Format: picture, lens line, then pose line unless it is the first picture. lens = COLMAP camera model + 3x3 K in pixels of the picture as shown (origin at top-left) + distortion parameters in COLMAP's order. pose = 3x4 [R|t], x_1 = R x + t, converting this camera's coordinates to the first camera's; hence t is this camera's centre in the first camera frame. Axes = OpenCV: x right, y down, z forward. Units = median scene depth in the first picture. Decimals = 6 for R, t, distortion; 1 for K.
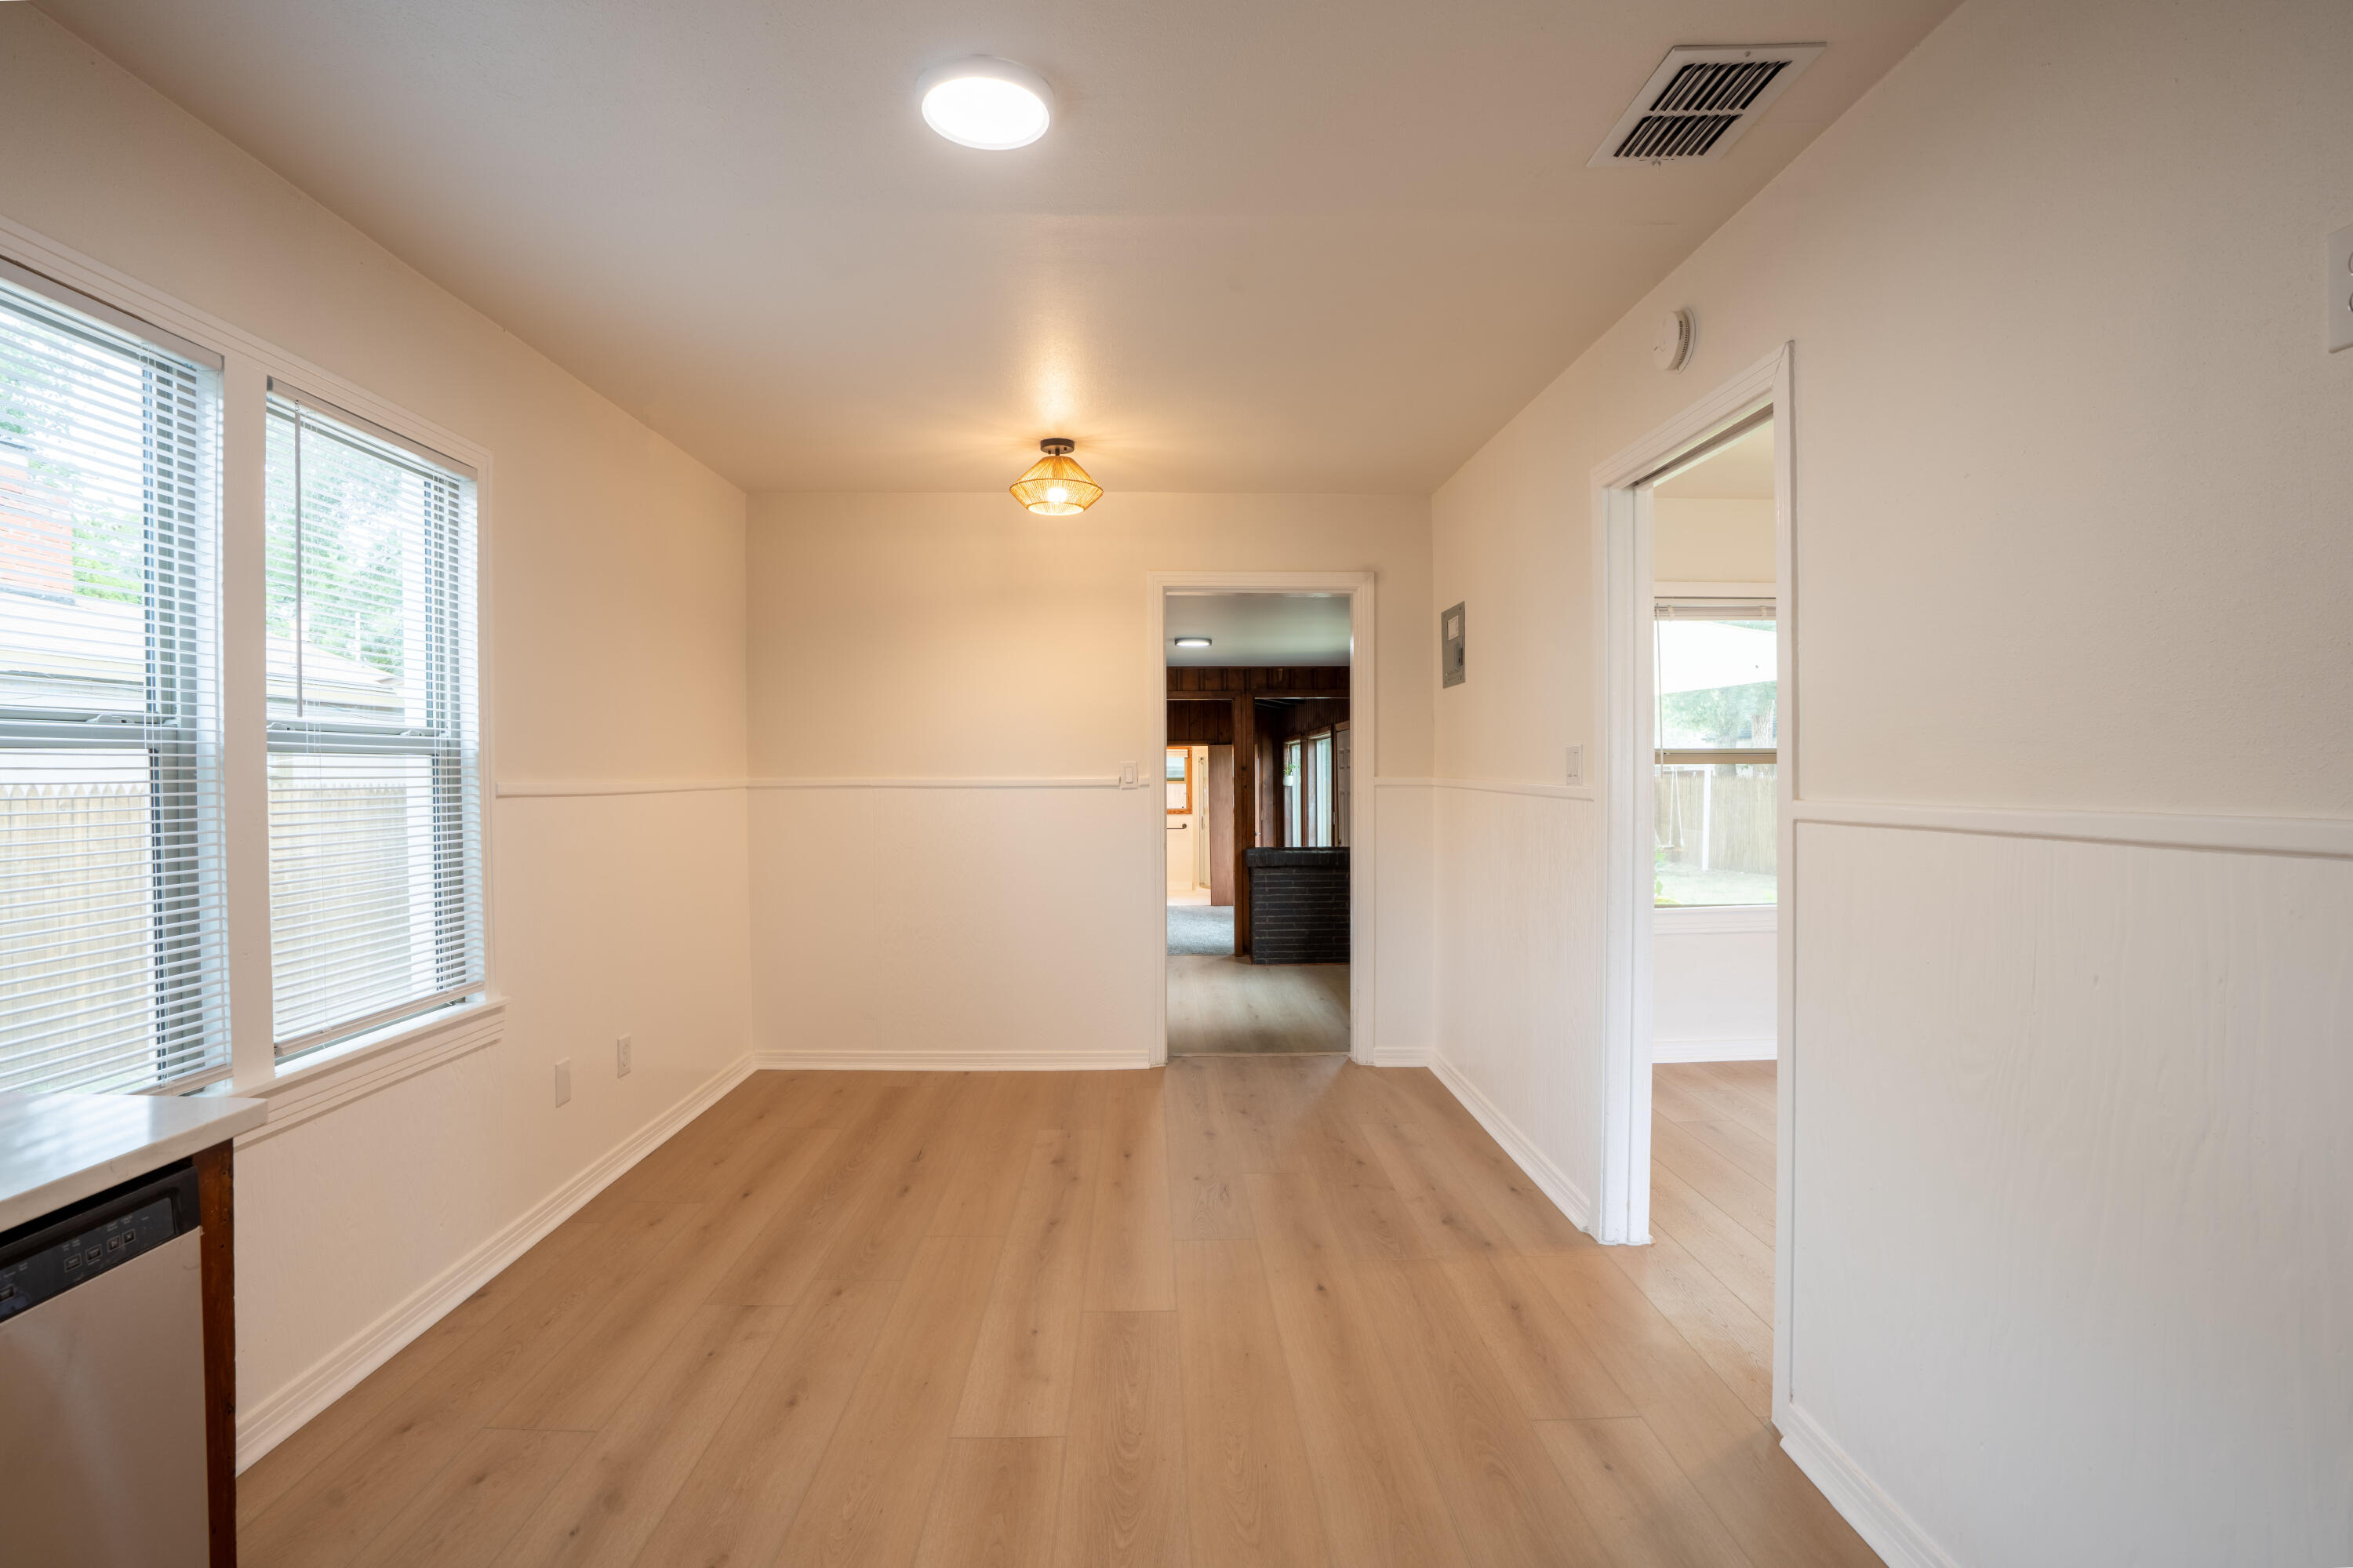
lens RADIAL K [[1096.4, 0, 1169.0], [0, 1096.4, 785.5], [0, 0, 1]] dist [-0.073707, 0.031058]
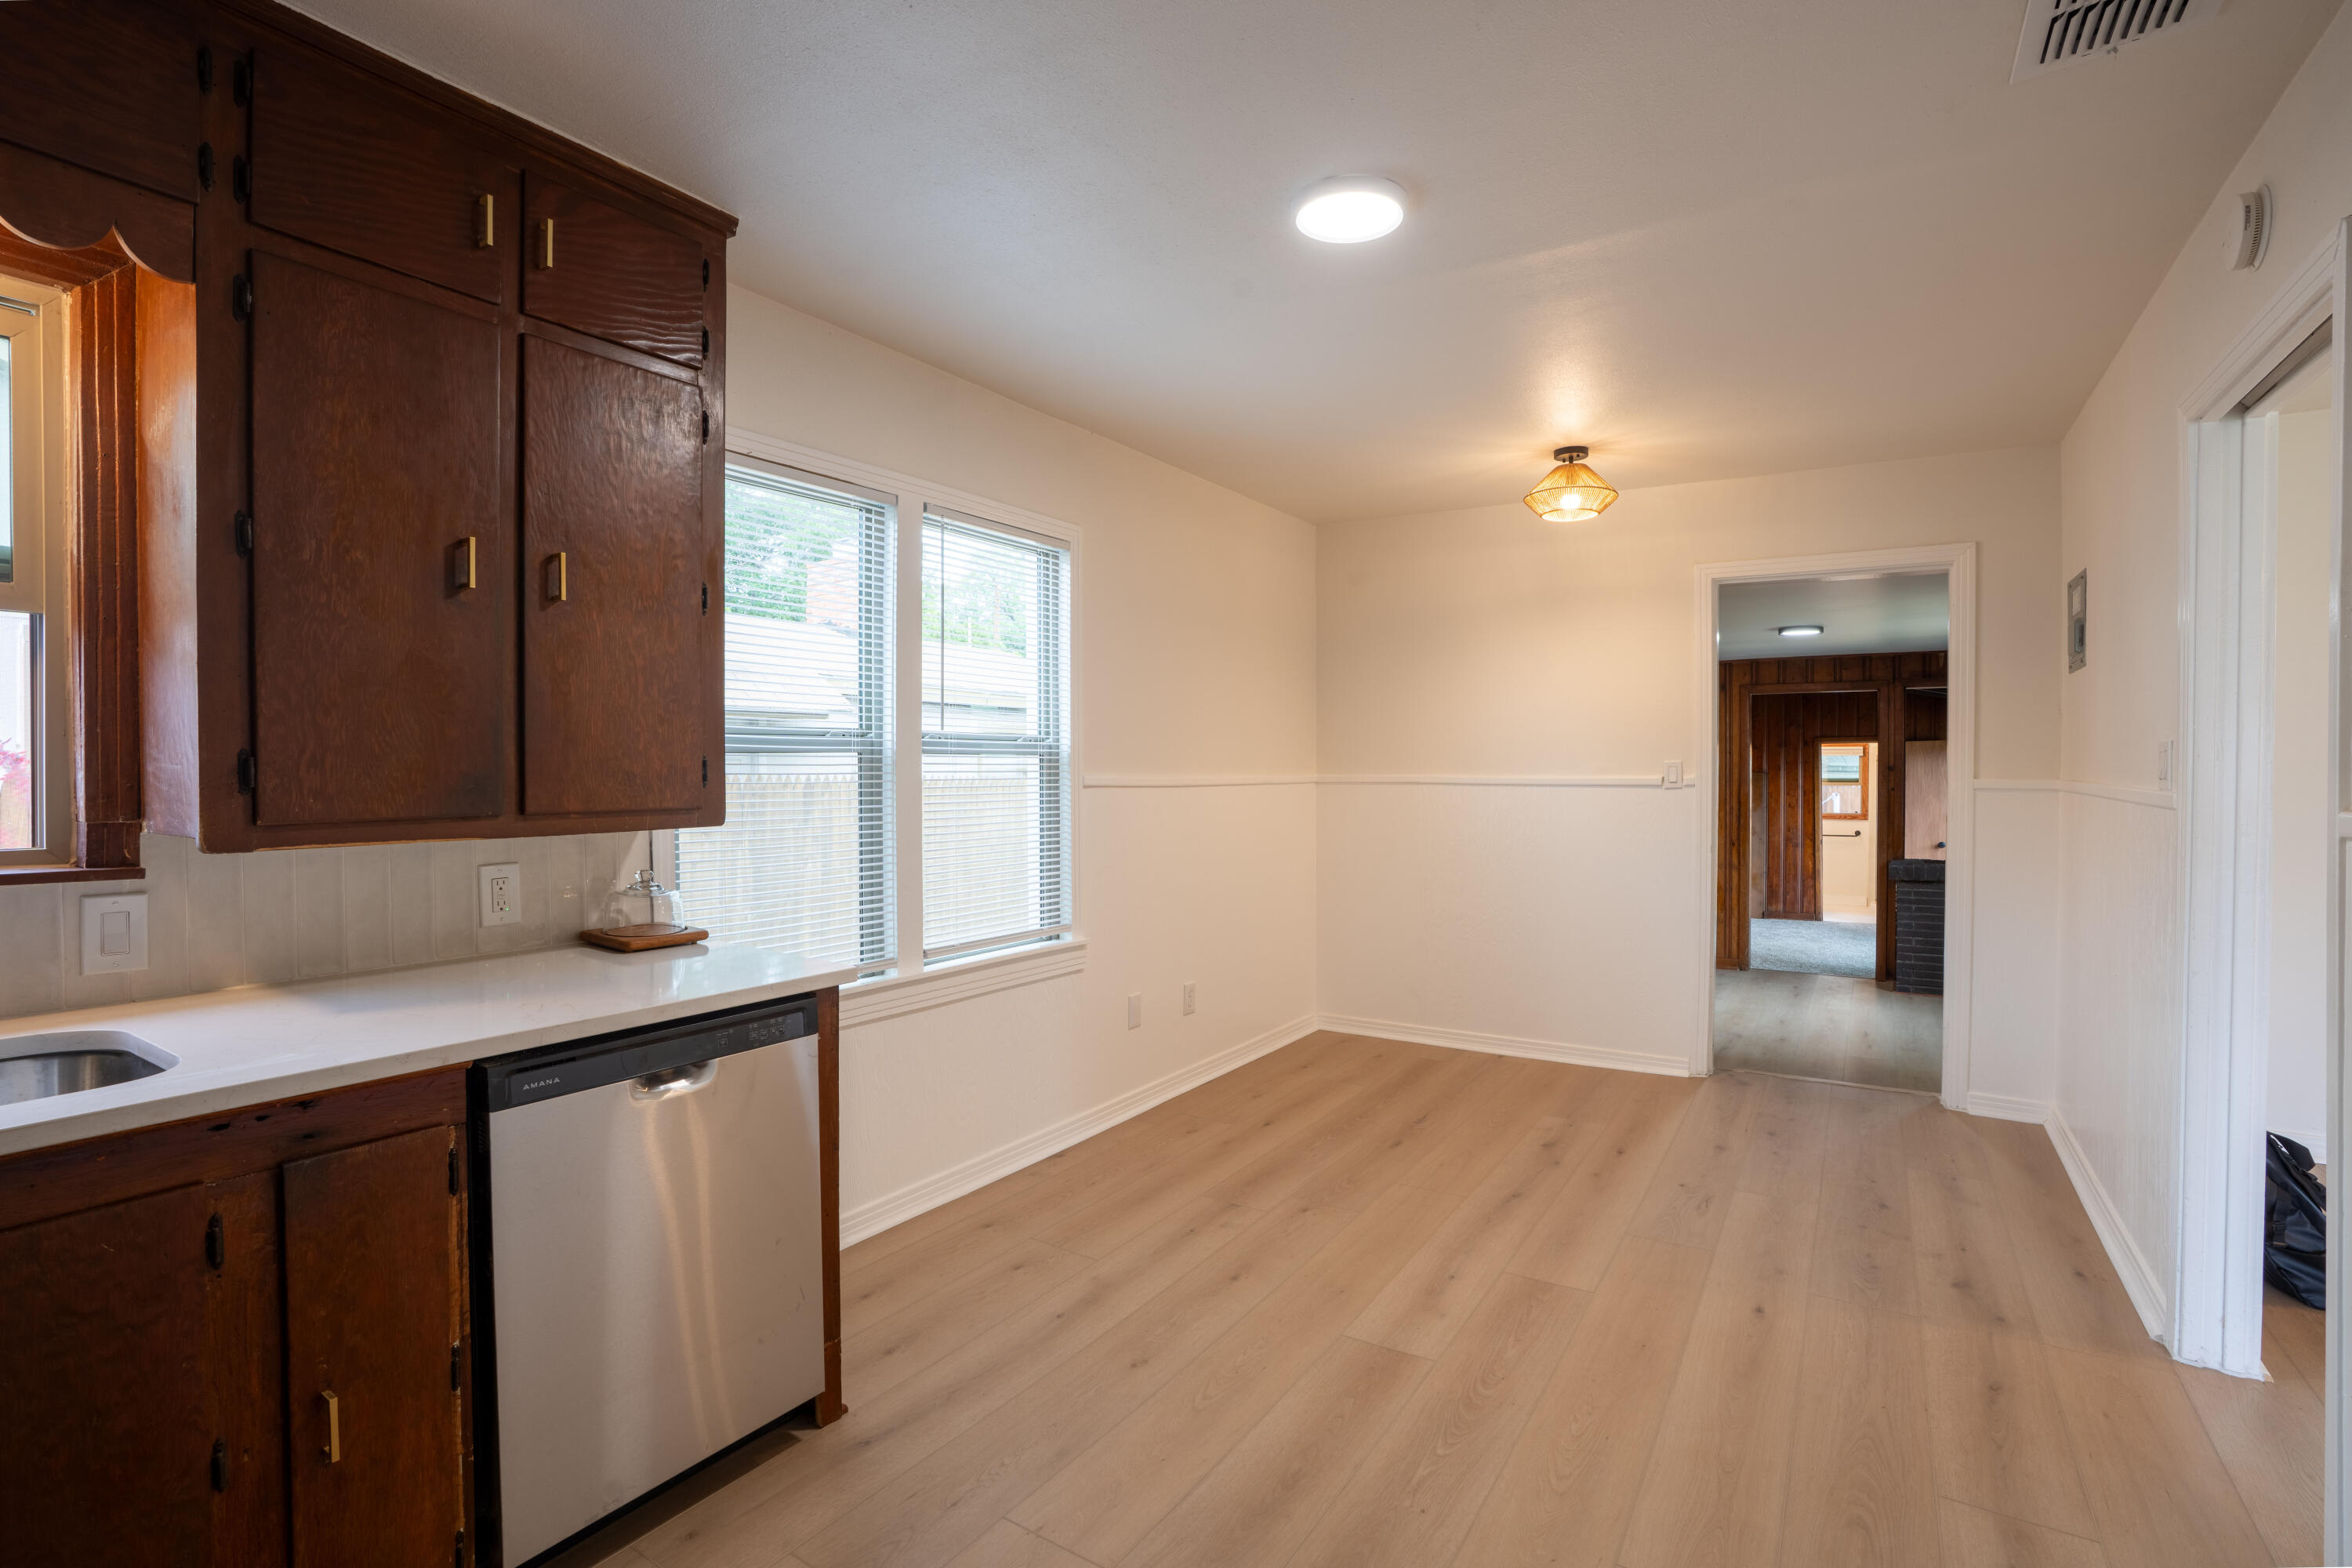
lens RADIAL K [[1057.9, 0, 1176.0], [0, 1057.9, 784.0], [0, 0, 1]] dist [-0.062845, 0.022859]
pose [[0.844226, 0.012351, -0.535845, 0.170930], [-0.011806, 0.999920, 0.004447, -0.000191], [0.535857, 0.002572, 0.844305, -0.046502]]
